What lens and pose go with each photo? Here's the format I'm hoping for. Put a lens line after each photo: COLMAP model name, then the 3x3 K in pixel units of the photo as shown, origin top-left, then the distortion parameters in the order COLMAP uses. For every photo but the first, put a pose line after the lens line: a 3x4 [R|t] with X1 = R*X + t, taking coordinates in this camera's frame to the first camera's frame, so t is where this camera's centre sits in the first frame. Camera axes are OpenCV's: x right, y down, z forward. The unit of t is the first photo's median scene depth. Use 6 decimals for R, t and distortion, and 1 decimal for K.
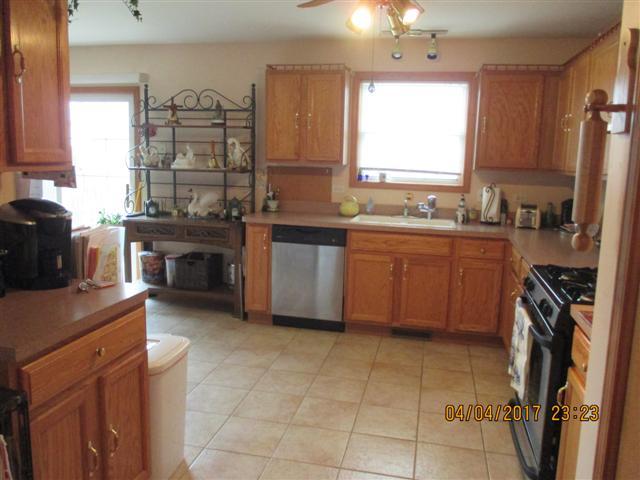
lens RADIAL K [[538.9, 0, 320.9], [0, 538.9, 236.2], [0, 0, 1]] dist [-0.020024, -0.004235]
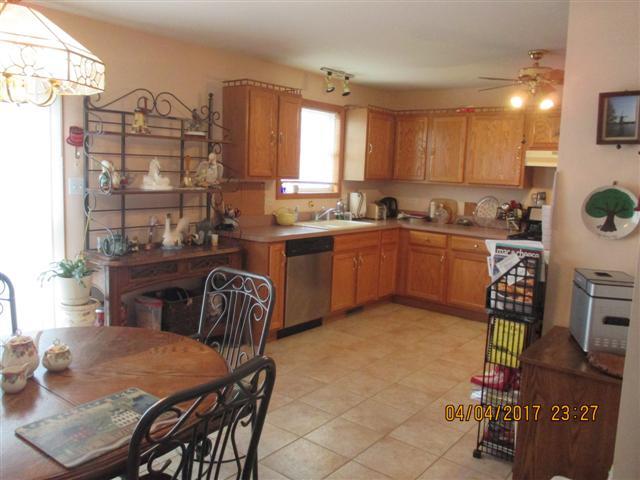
lens RADIAL K [[538.9, 0, 320.6], [0, 538.9, 243.3], [0, 0, 1]] dist [-0.020024, -0.004235]
pose [[0.441134, -0.136689, 0.886971, -0.935493], [0.109142, 0.989168, 0.098157, -0.105972], [-0.890780, 0.053506, 0.451274, 0.459284]]
